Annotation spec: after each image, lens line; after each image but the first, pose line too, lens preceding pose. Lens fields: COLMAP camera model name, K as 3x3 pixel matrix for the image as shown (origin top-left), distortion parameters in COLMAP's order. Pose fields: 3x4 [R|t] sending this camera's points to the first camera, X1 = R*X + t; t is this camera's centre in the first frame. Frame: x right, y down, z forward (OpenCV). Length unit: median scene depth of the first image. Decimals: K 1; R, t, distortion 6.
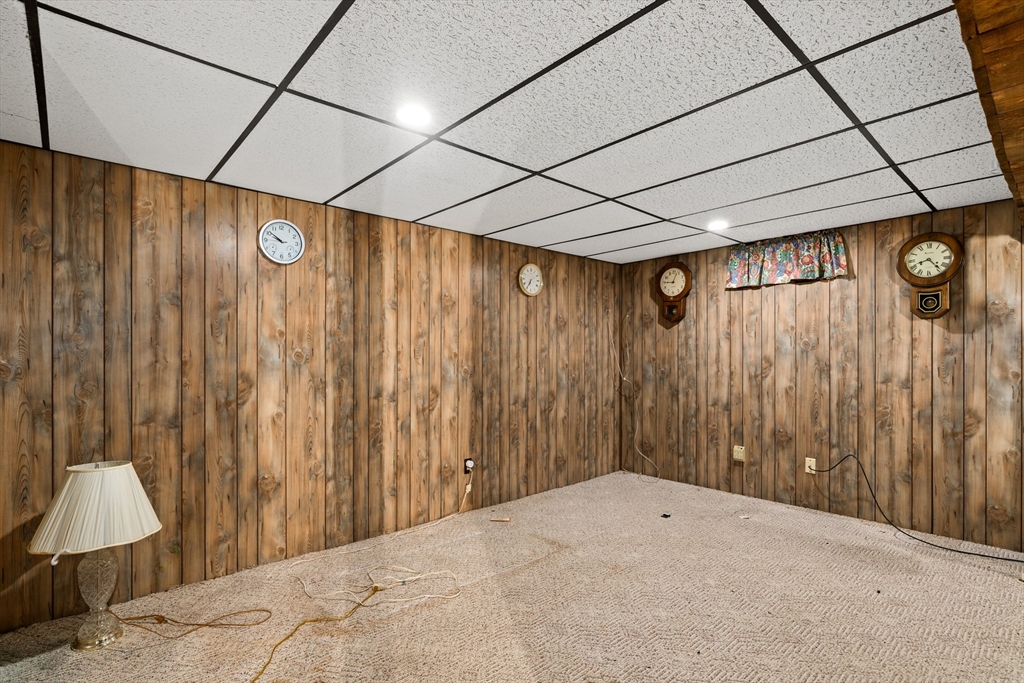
lens RADIAL K [[497.2, 0, 511.9], [0, 497.2, 348.7], [0, 0, 1]] dist [-0.000672, 0.000339]
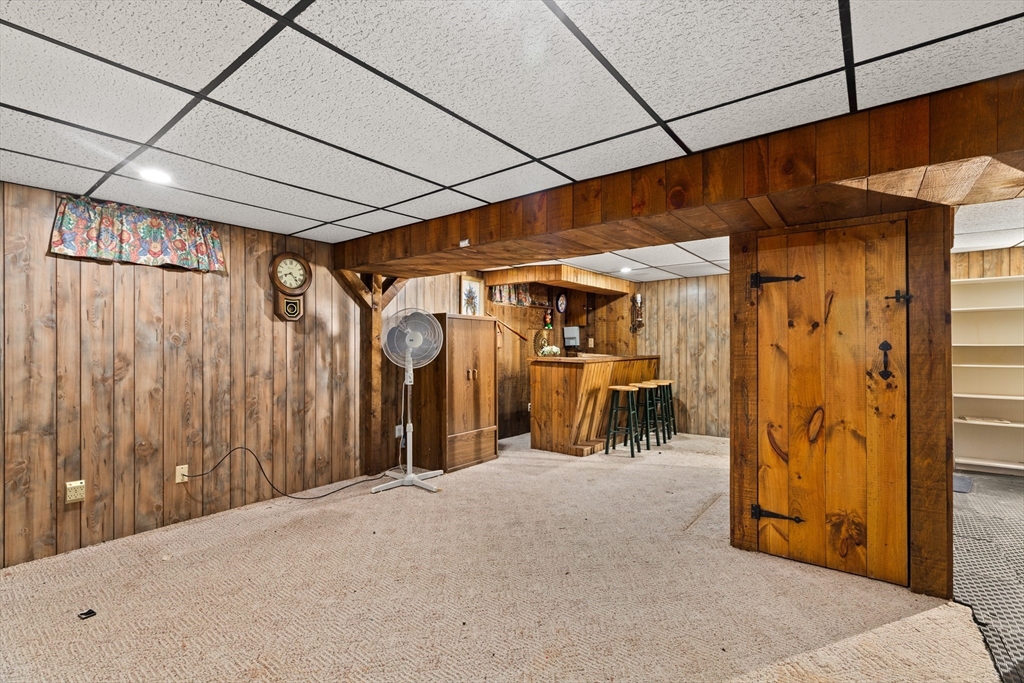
lens RADIAL K [[460.4, 0, 511.5], [0, 460.4, 346.0], [0, 0, 1]] dist [0.006950, 0.000766]
pose [[-0.174597, 0.007664, 0.984610, -0.364243], [-0.006507, 0.999939, -0.008937, 0.007436], [-0.984618, -0.007967, -0.174536, 0.613699]]
